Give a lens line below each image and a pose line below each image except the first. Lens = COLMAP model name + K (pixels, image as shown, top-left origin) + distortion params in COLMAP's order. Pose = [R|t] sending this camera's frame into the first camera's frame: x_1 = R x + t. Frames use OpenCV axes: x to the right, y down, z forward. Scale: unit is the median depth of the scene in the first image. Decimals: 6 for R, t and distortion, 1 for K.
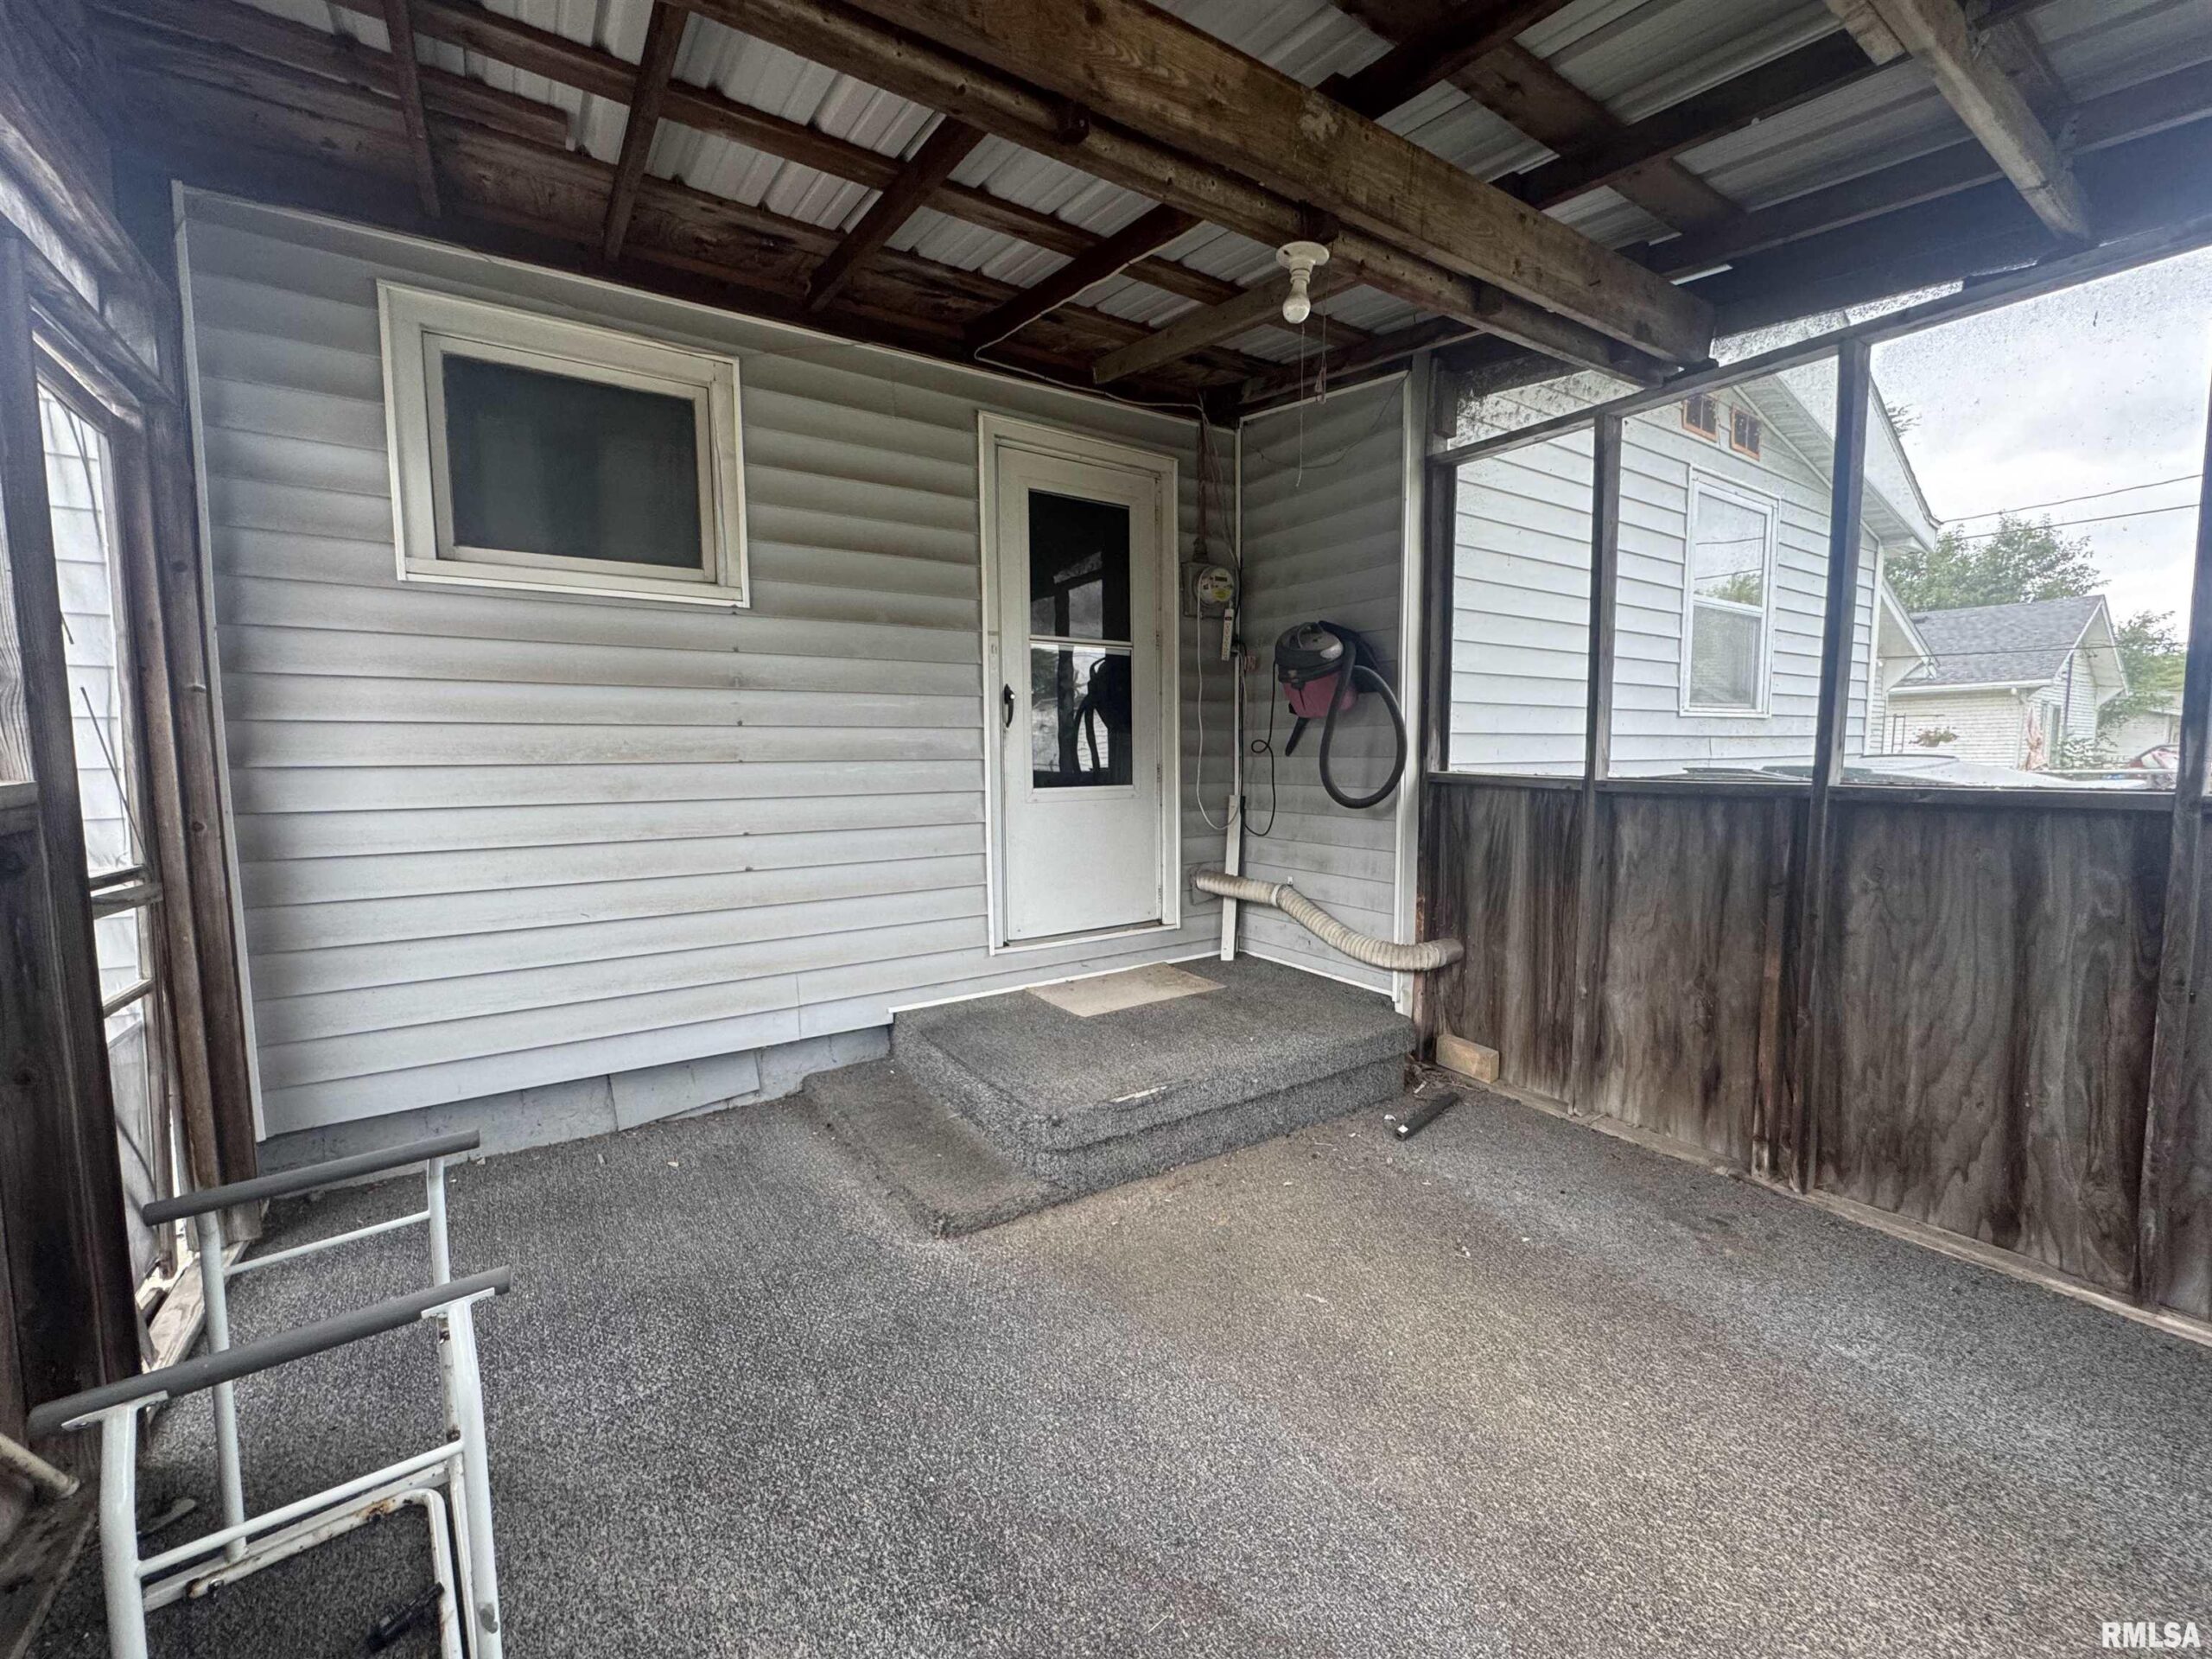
lens RADIAL K [[889.2, 0, 1100.2], [0, 889.2, 825.4], [0, 0, 1]] dist [0.003119, 0.000172]
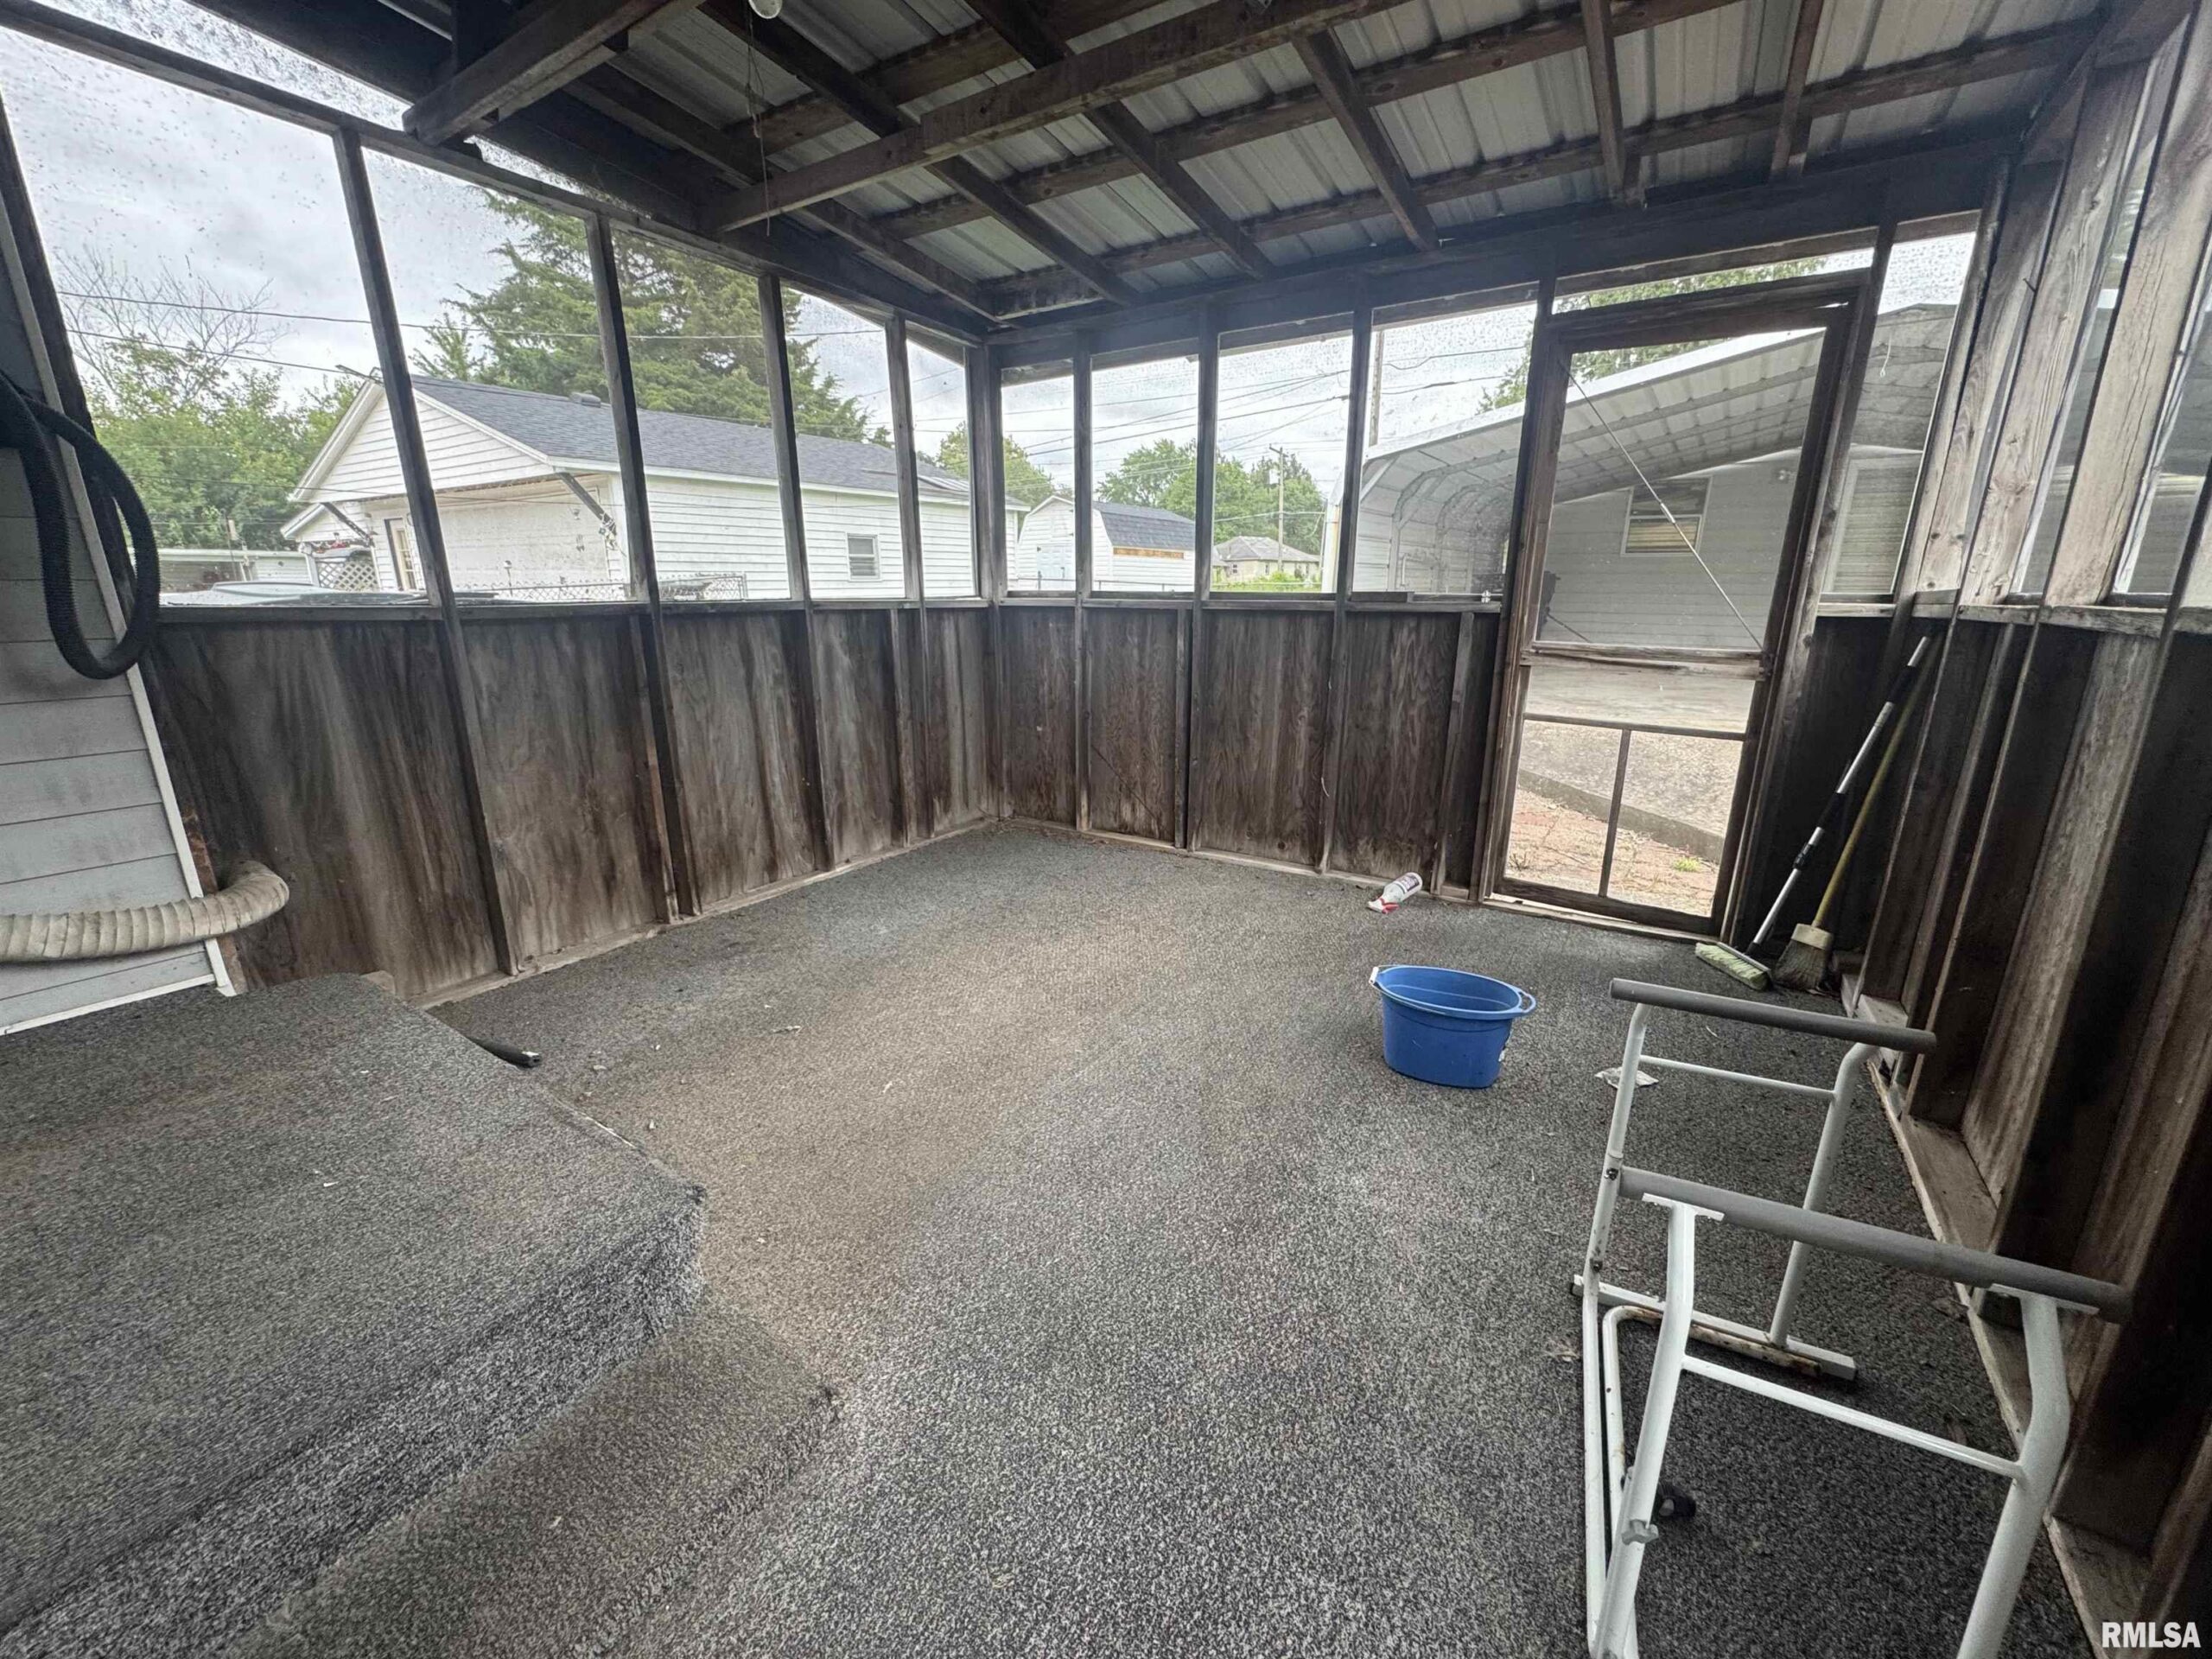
lens RADIAL K [[889.2, 0, 1105.9], [0, 889.2, 829.3], [0, 0, 1]] dist [0.003119, 0.000172]
pose [[-0.400221, -0.240724, 0.884237, -0.638575], [0.077663, 0.952503, 0.294461, -0.061646], [-0.913122, 0.186522, -0.362516, 0.921694]]
